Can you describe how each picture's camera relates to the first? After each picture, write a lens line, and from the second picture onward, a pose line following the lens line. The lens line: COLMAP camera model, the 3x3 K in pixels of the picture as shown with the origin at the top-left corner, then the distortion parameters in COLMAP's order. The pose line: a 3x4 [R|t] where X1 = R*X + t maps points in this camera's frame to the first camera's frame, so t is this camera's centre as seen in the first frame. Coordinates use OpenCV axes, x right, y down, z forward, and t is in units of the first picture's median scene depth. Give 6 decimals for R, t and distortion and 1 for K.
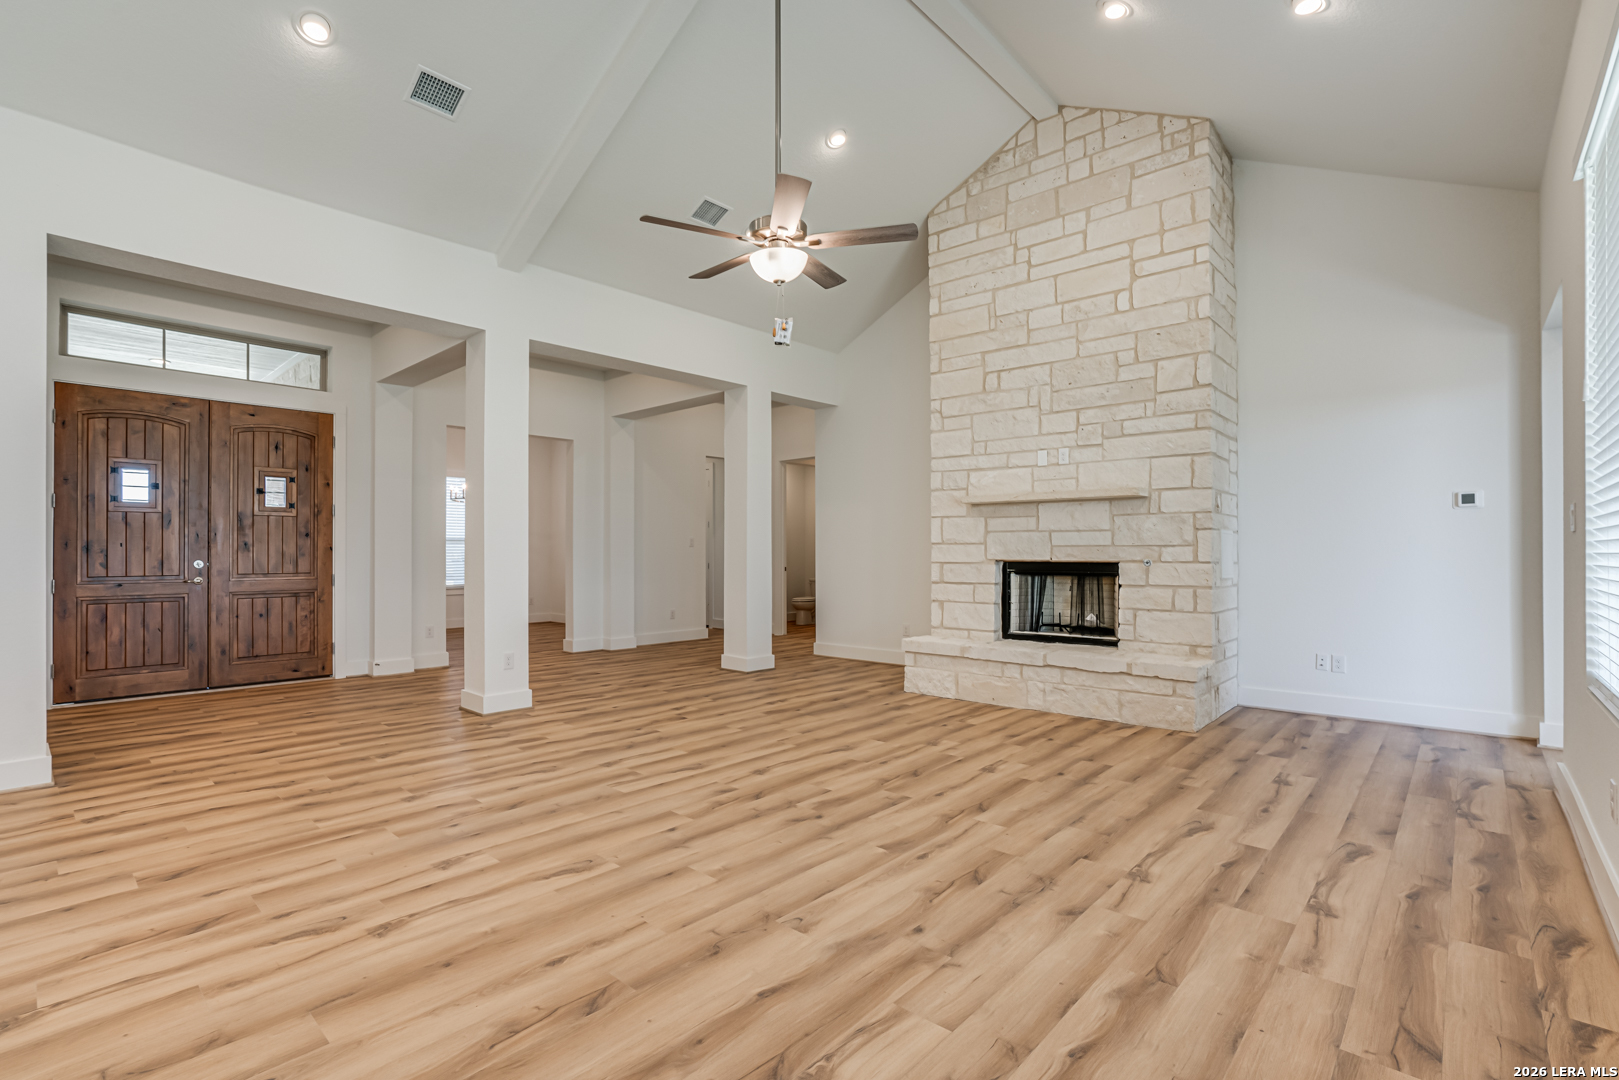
lens RADIAL K [[737.5, 0, 805.8], [0, 737.5, 546.4], [0, 0, 1]] dist [-0.028308, 0.001622]
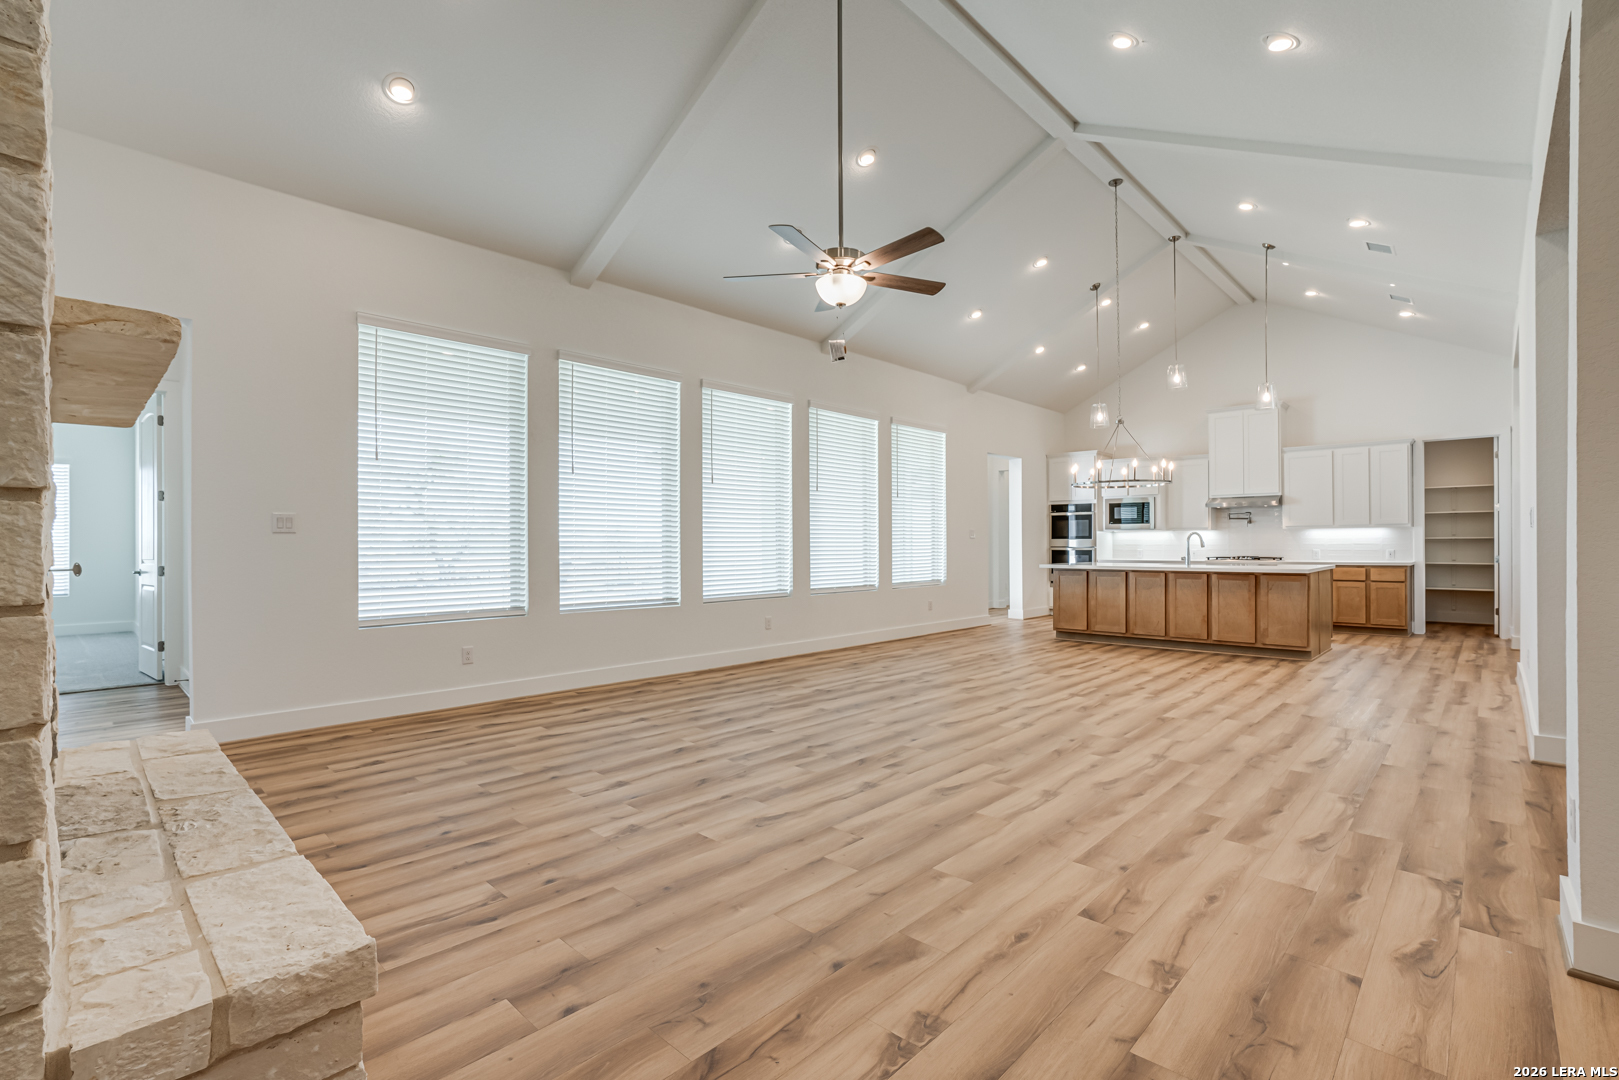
lens RADIAL K [[737.5, 0, 802.1], [0, 737.5, 541.8], [0, 0, 1]] dist [-0.028308, 0.001622]
pose [[-0.999517, 0.005145, 0.030649, -0.005715], [0.004642, 0.999854, -0.016470, 0.012098], [-0.030729, -0.016320, -0.999395, 1.290749]]
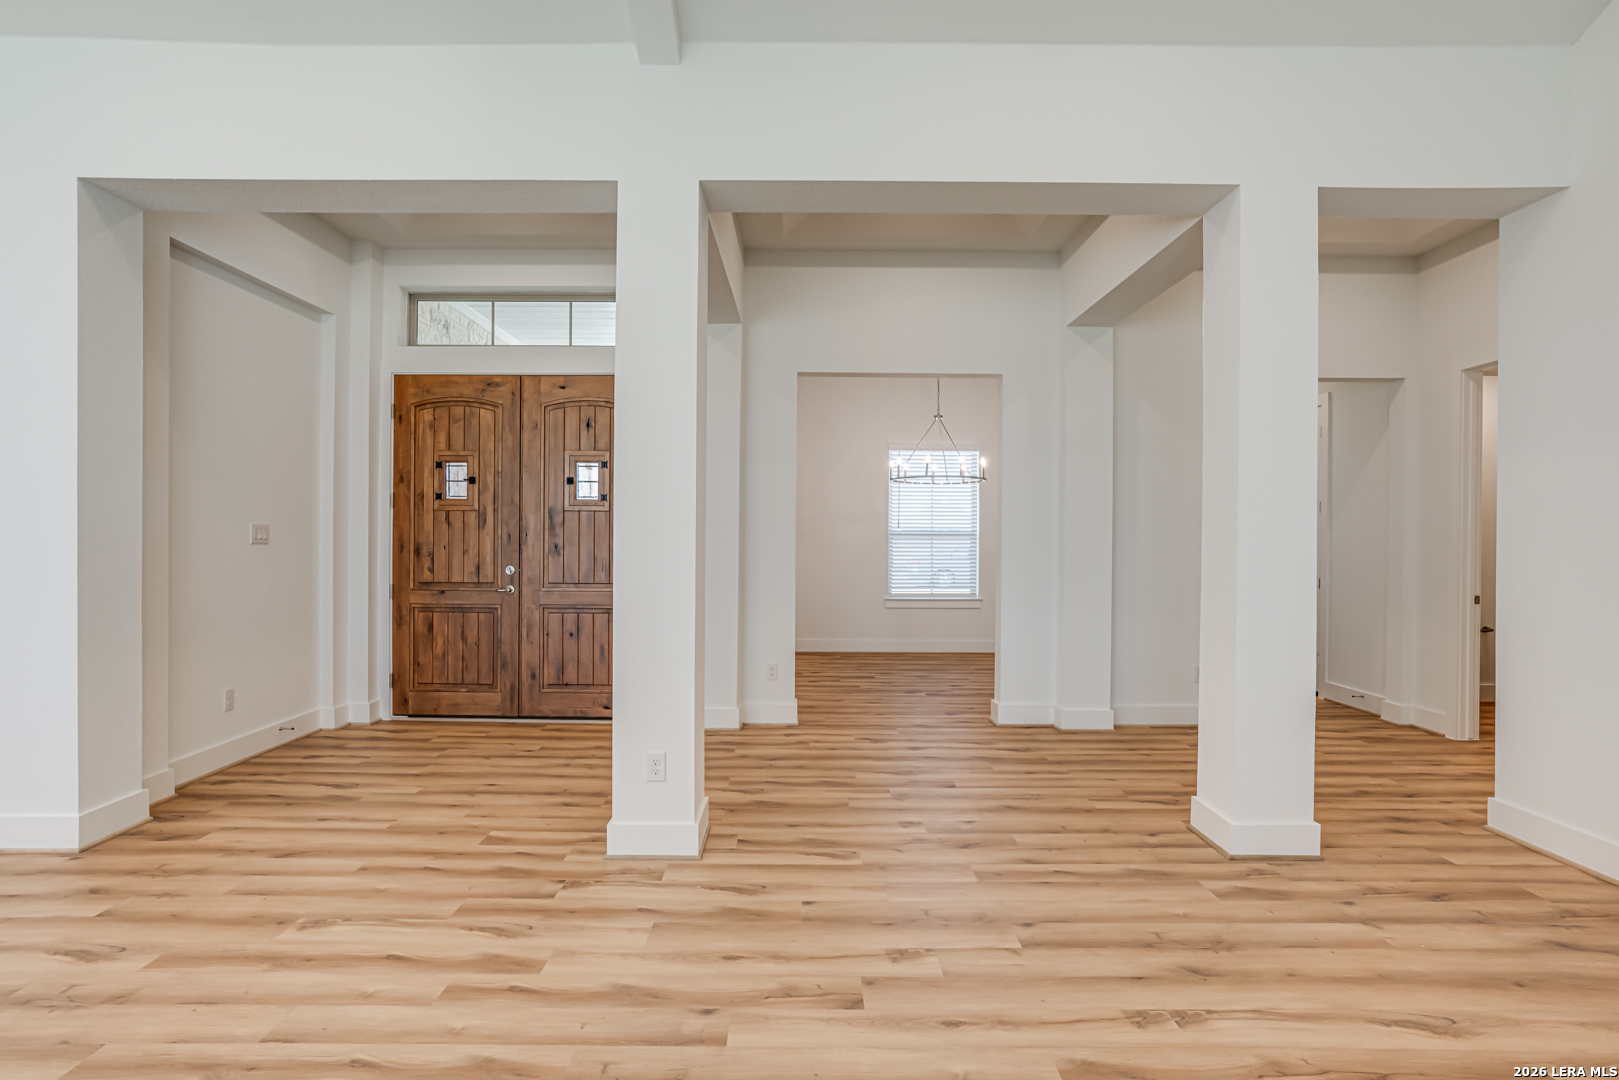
lens RADIAL K [[863.5, 0, 795.0], [0, 863.5, 547.0], [0, 0, 1]] dist [-0.016360, 0.004975]
pose [[0.677970, 0.012990, -0.734975, 0.136664], [-0.000535, 0.999852, 0.017178, -0.021180], [0.735090, -0.011253, 0.677877, 0.587522]]
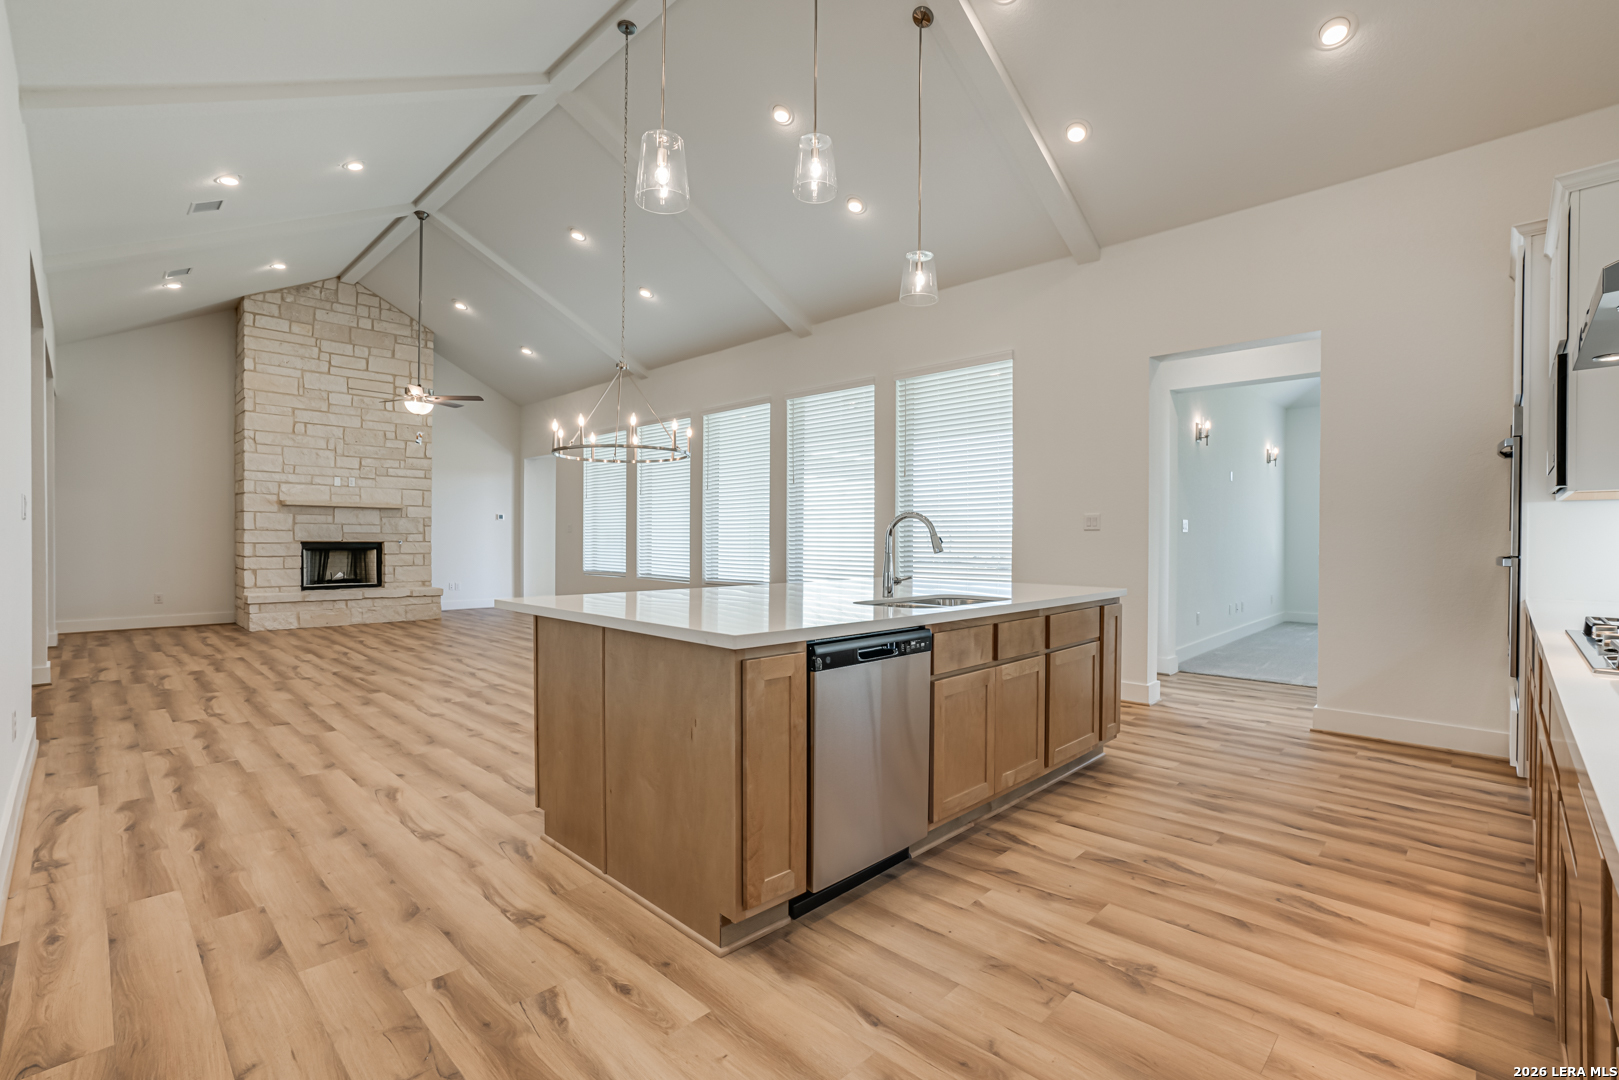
lens RADIAL K [[737.5, 0, 821.7], [0, 737.5, 542.1], [0, 0, 1]] dist [-0.028308, 0.001622]
pose [[0.035343, -0.004085, 0.999367, -1.334355], [-0.017404, 0.999837, 0.004702, -0.006295], [-0.999224, -0.017559, 0.035266, -0.188967]]
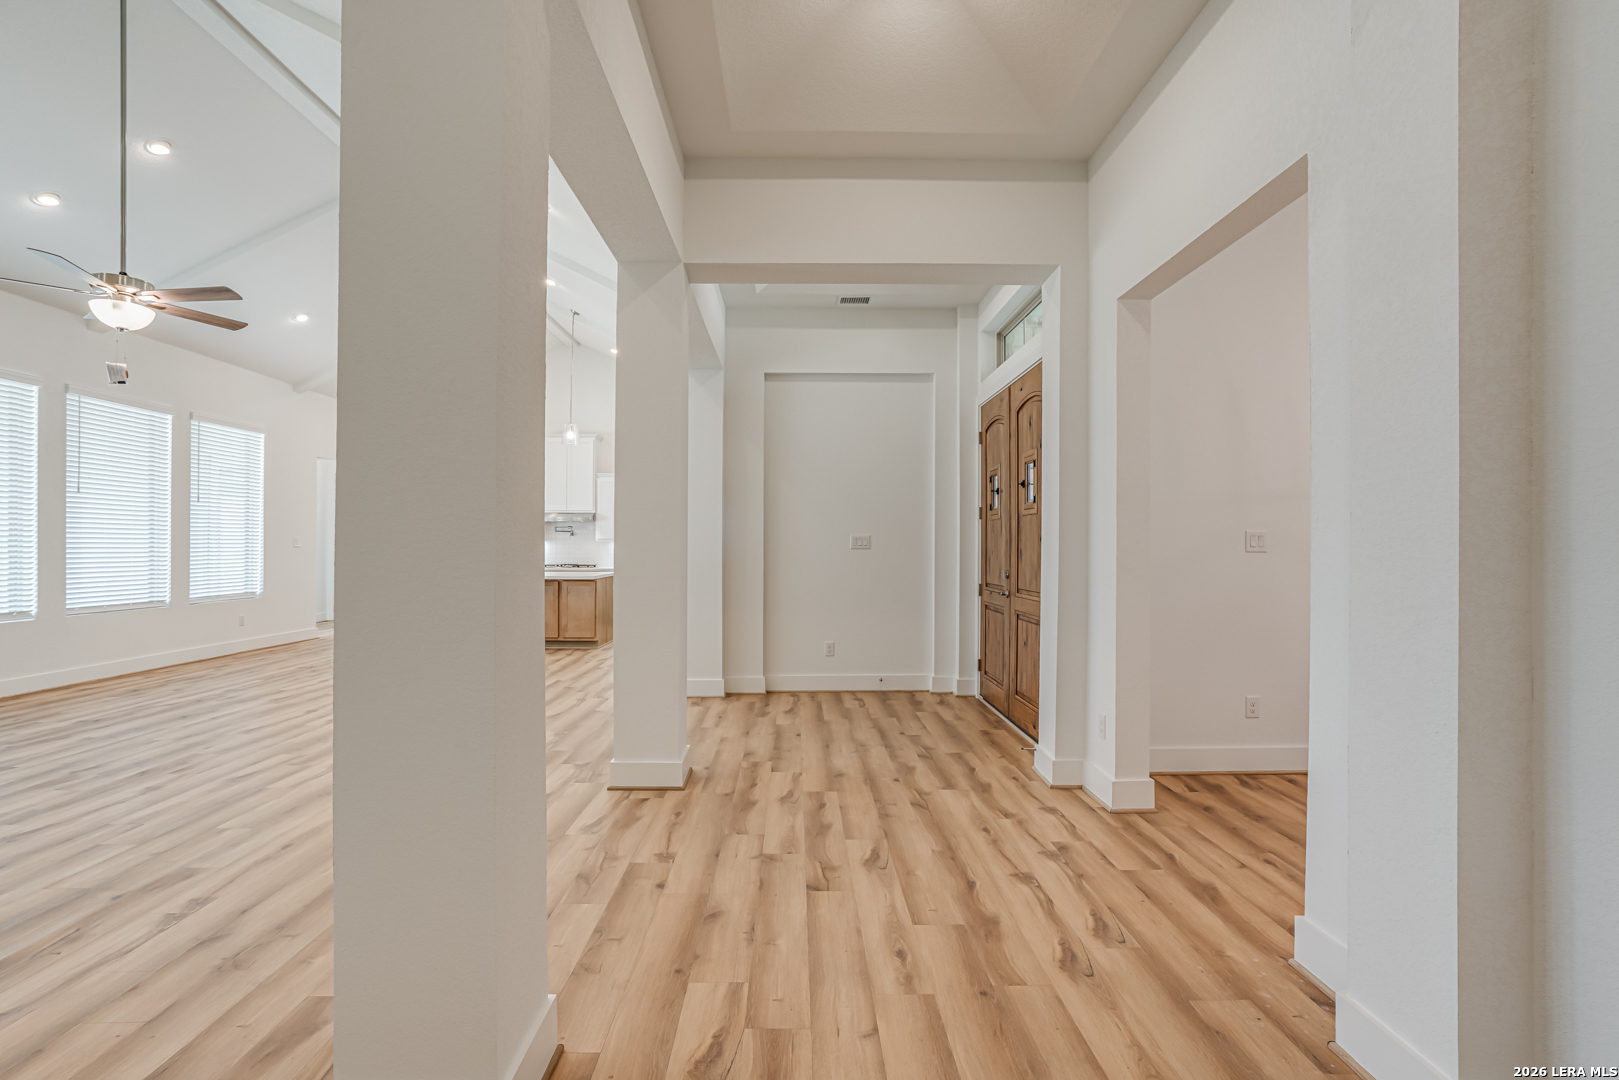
lens RADIAL K [[795.3, 0, 798.4], [0, 795.3, 545.4], [0, 0, 1]] dist [-0.027707, 0.016563]
pose [[-0.737441, -0.004294, -0.675398, 0.007783], [0.004314, 0.999929, -0.011067, -0.002708], [0.675398, -0.011075, -0.737370, 1.587468]]
